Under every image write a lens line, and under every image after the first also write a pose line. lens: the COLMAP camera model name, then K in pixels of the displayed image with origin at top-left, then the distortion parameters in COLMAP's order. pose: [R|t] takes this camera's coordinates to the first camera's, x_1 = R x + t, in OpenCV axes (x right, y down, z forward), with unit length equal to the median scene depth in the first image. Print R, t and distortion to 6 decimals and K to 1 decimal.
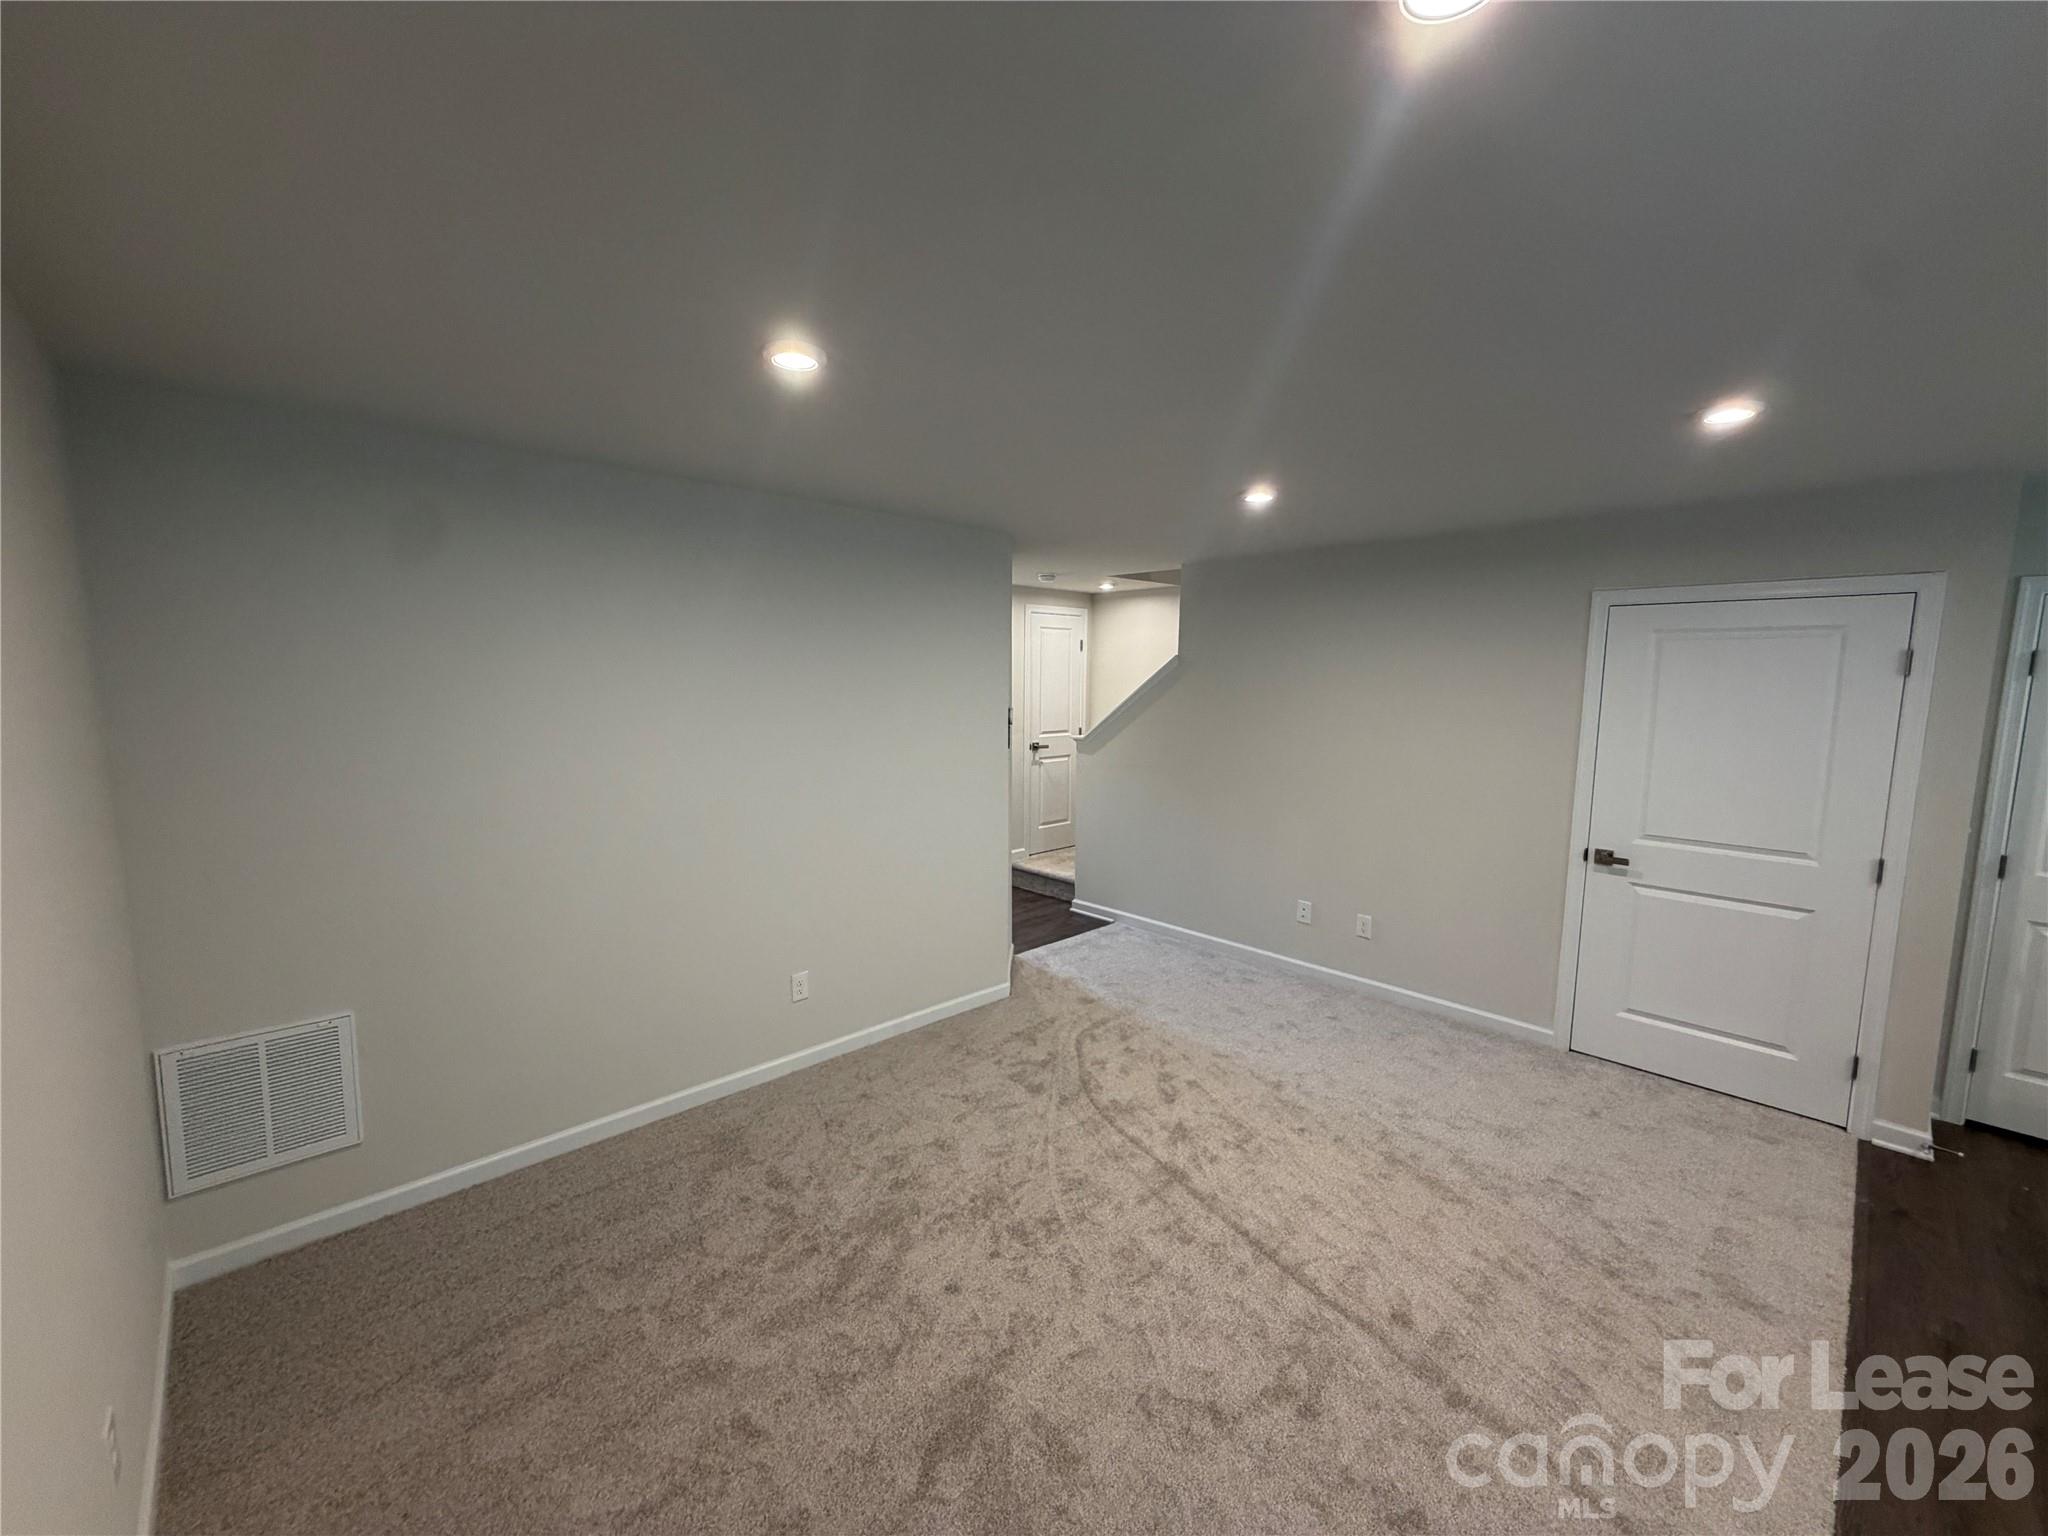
lens RADIAL K [[817.0, 0, 1021.0], [0, 817.0, 764.1], [0, 0, 1]] dist [-0.002902, -0.000235]
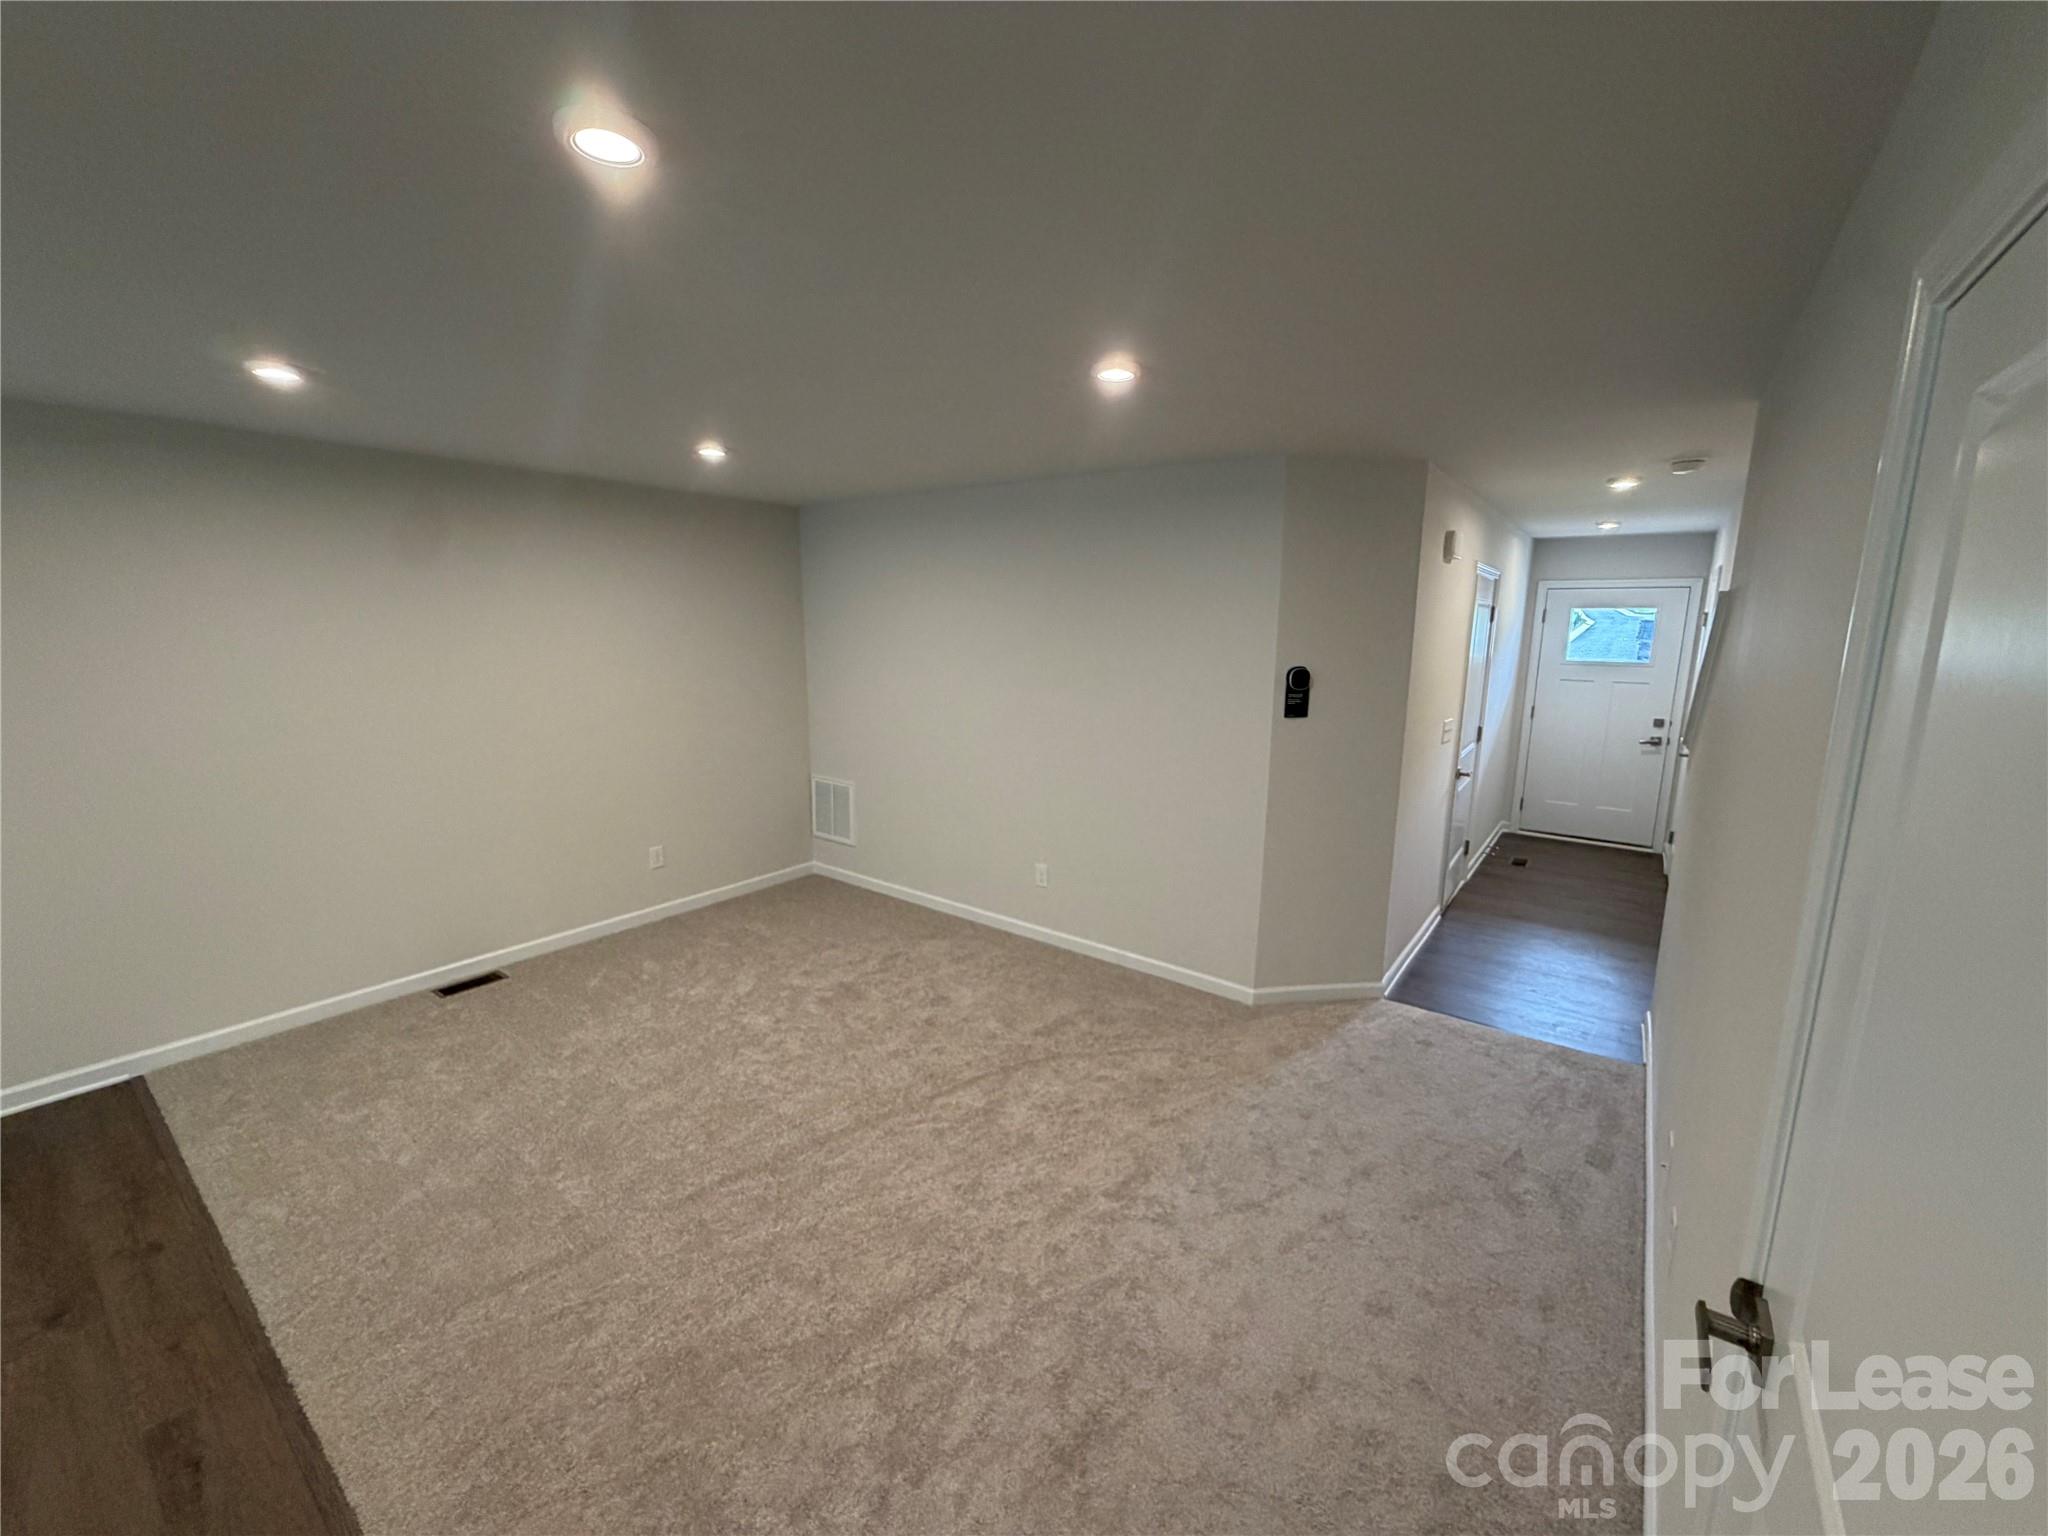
lens RADIAL K [[817.0, 0, 1025.1], [0, 817.0, 765.8], [0, 0, 1]] dist [-0.002902, -0.000235]
pose [[0.161396, 0.164047, -0.973160, 1.324376], [-0.117446, 0.982273, 0.146105, -0.101961], [0.979876, 0.090713, 0.177802, 1.073934]]
